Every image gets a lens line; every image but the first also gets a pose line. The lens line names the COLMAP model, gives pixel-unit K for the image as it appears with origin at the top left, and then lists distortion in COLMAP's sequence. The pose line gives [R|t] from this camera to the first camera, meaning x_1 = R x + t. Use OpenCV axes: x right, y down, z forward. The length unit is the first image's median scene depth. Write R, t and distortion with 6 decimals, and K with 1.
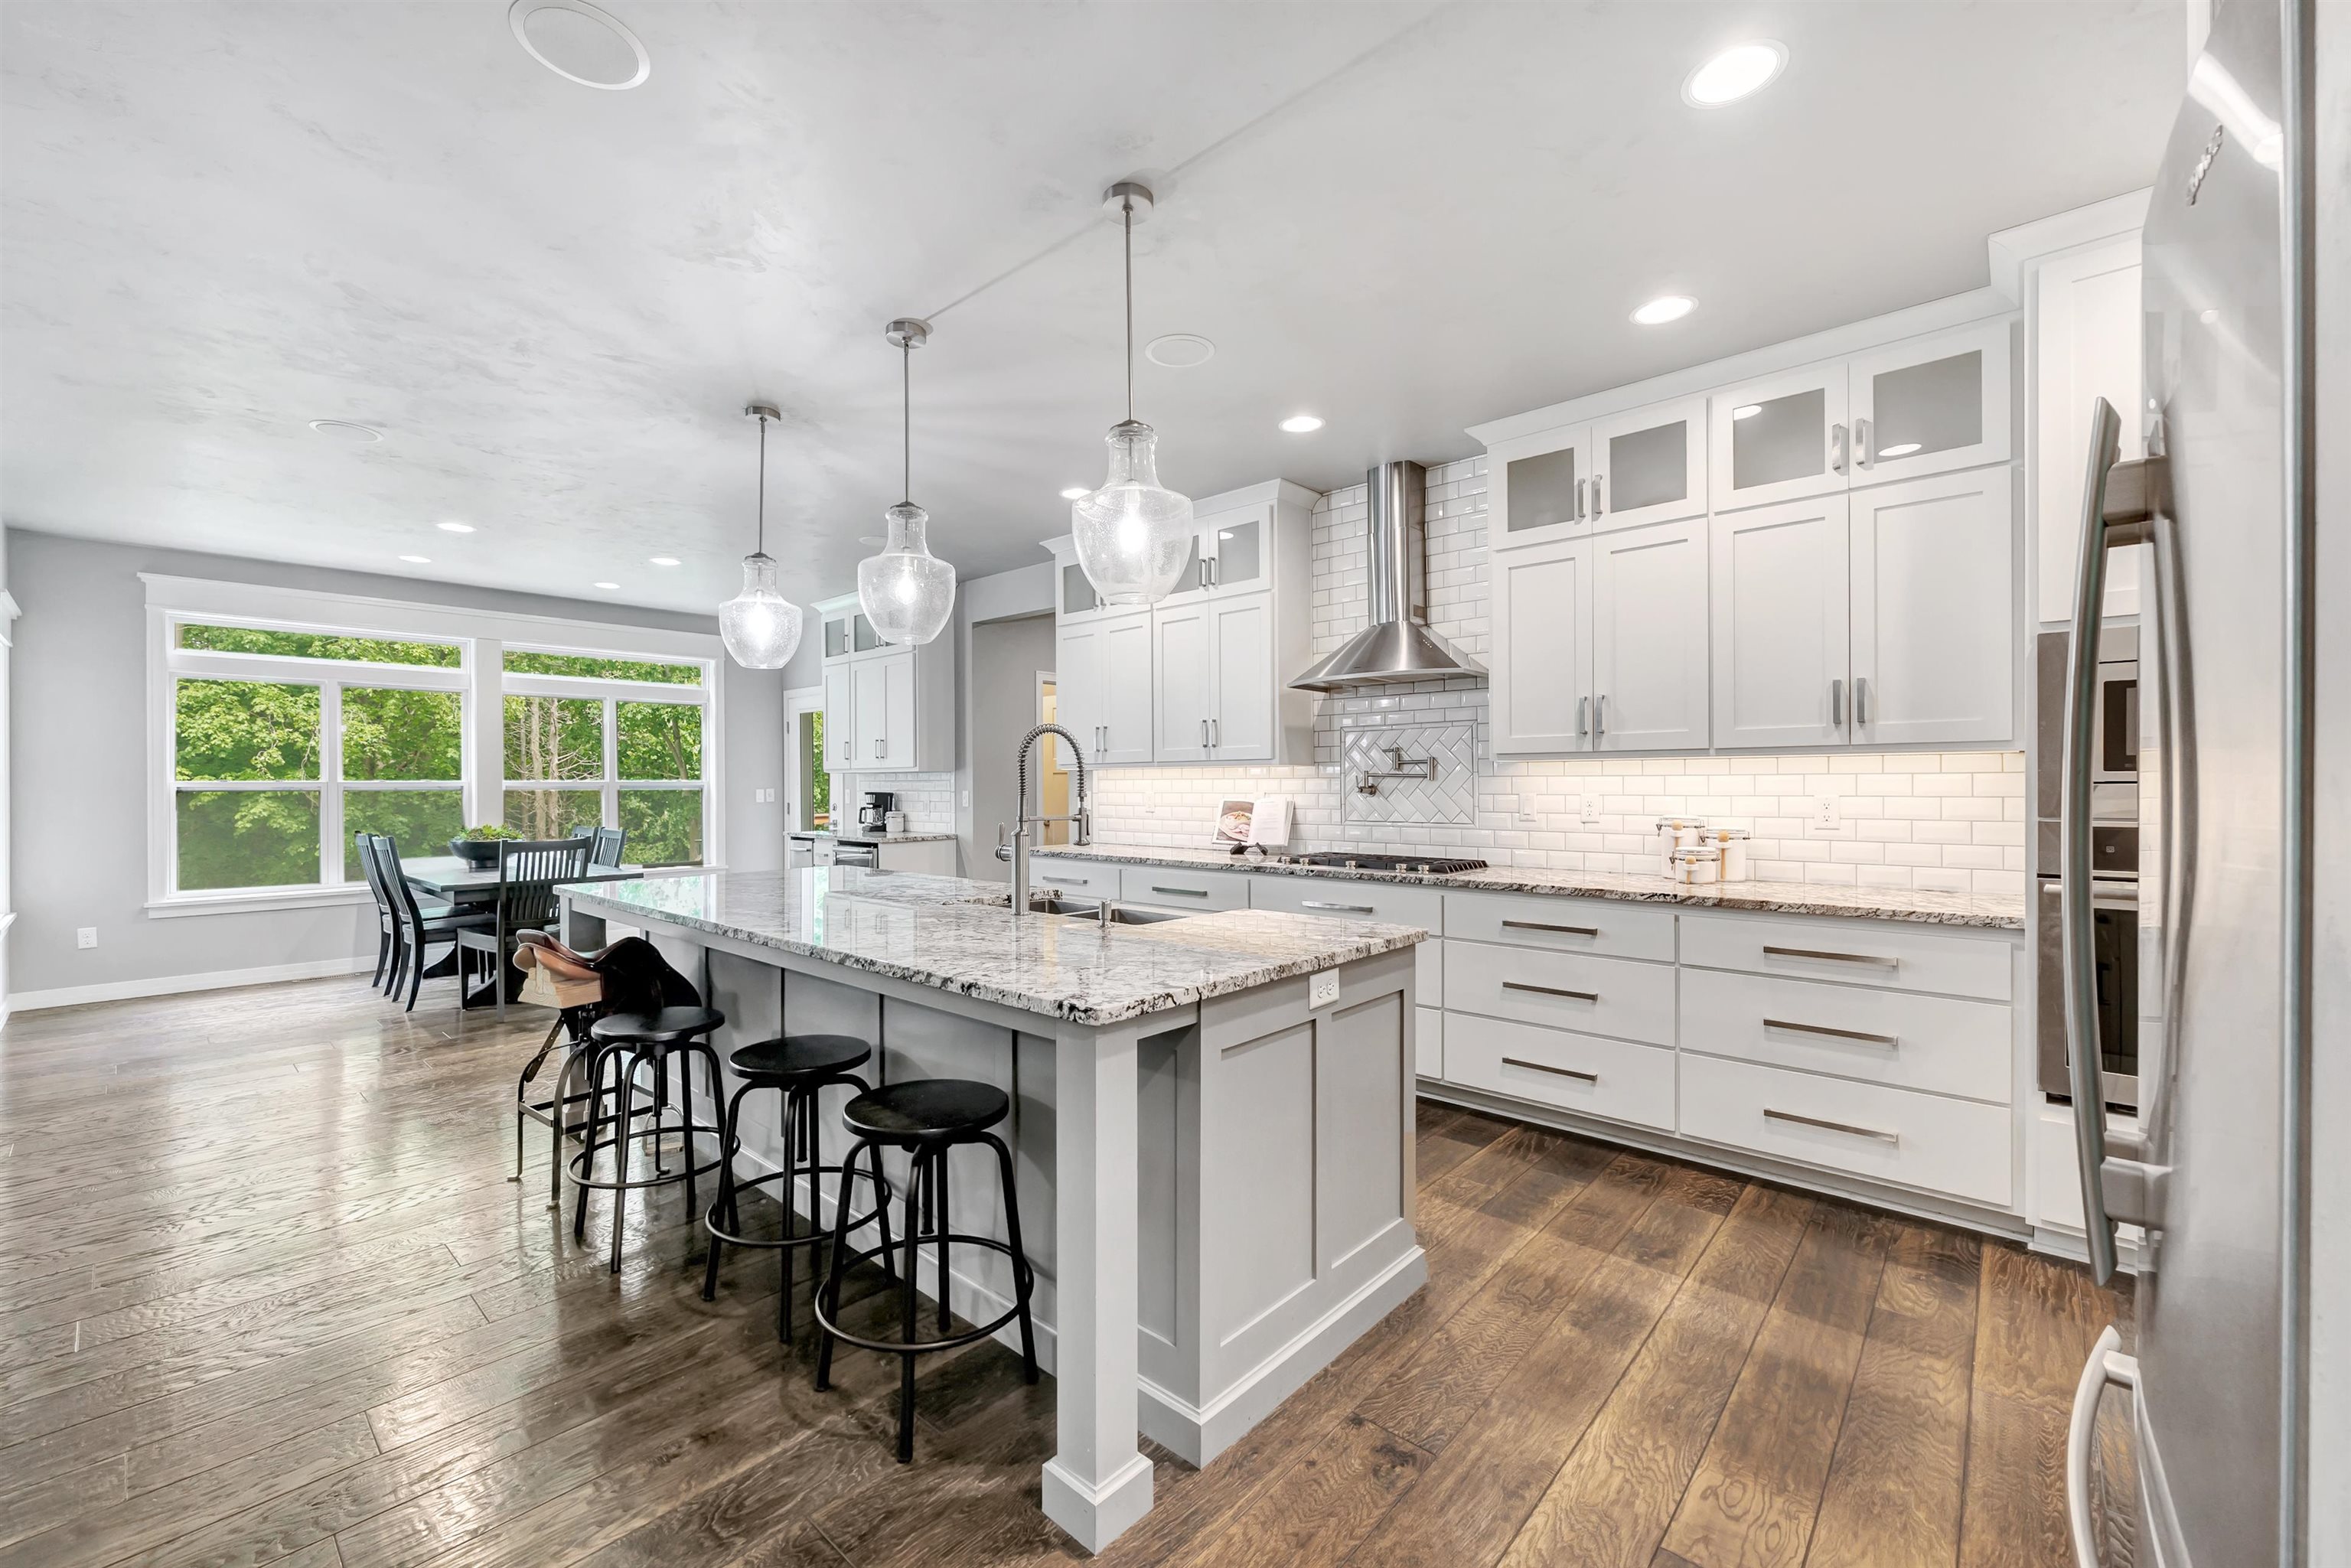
lens RADIAL K [[952.1, 0, 1163.9], [0, 952.1, 782.8], [0, 0, 1]] dist [-0.001561, 0.000074]
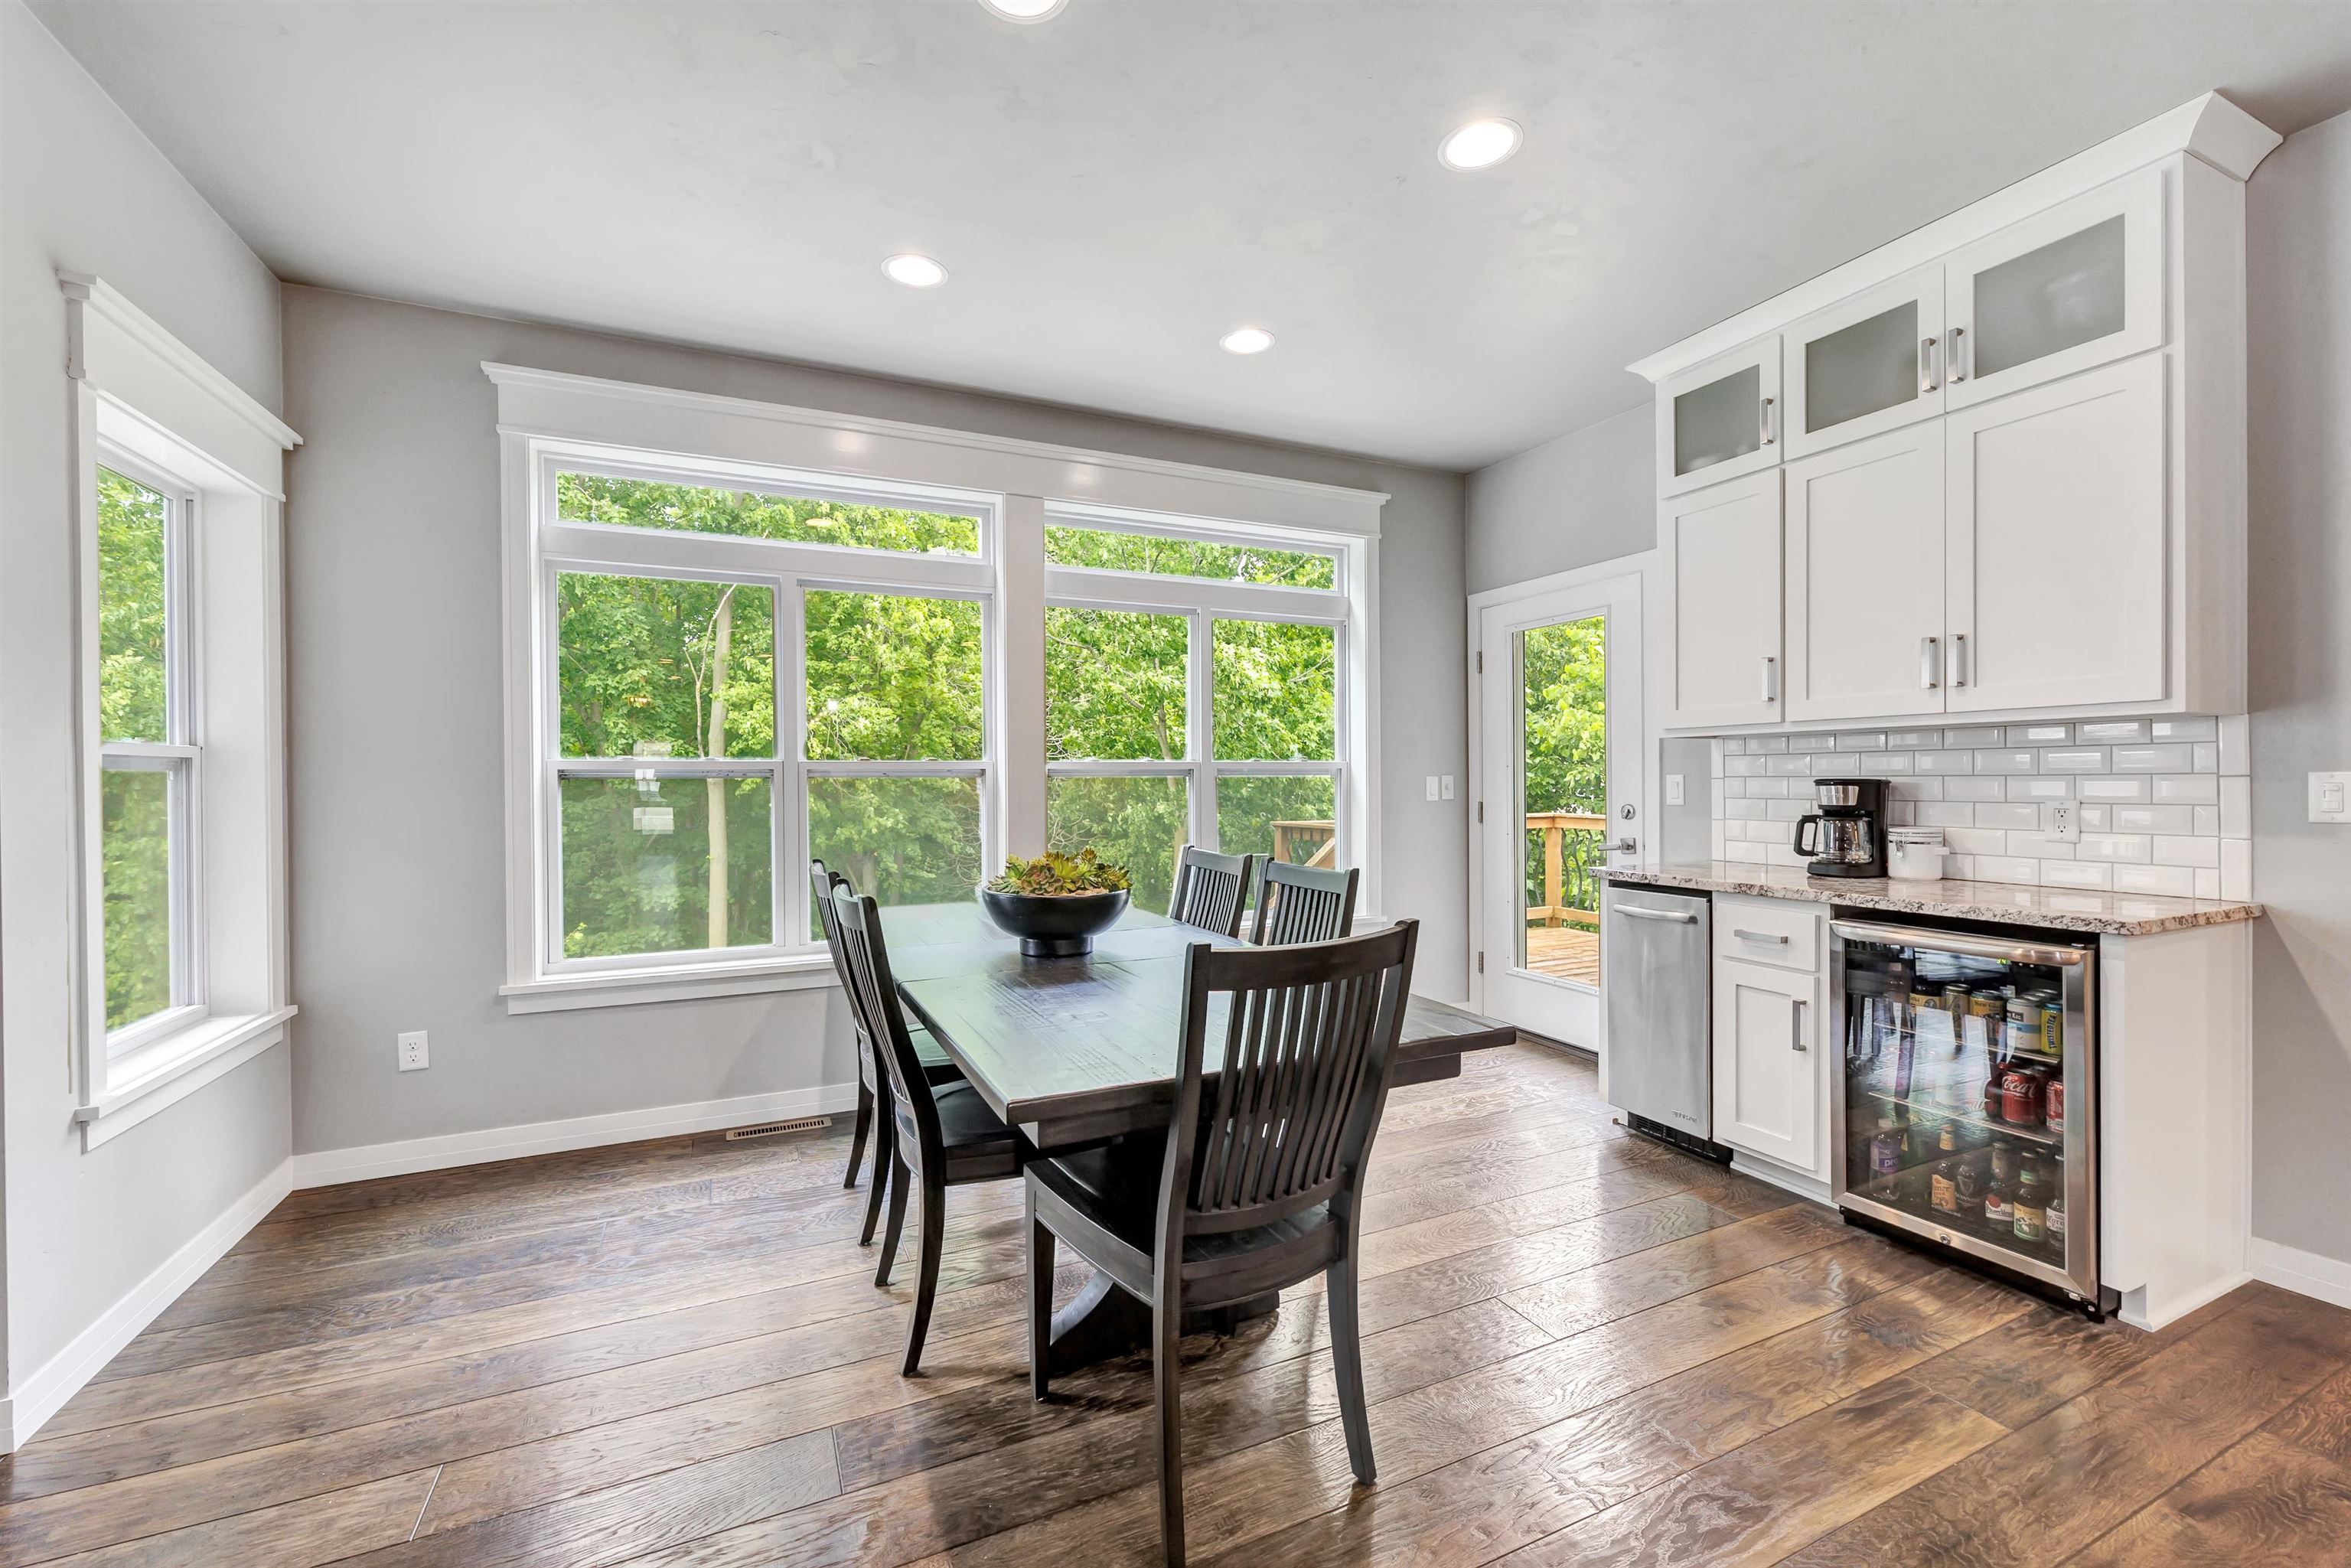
lens RADIAL K [[952.1, 0, 1176.1], [0, 952.1, 785.3], [0, 0, 1]] dist [-0.001561, 0.000074]
pose [[0.925090, 0.000905, -0.379748, -0.456777], [0.002550, 0.999960, 0.008595, 0.009189], [0.379740, -0.008919, 0.925050, 0.572138]]
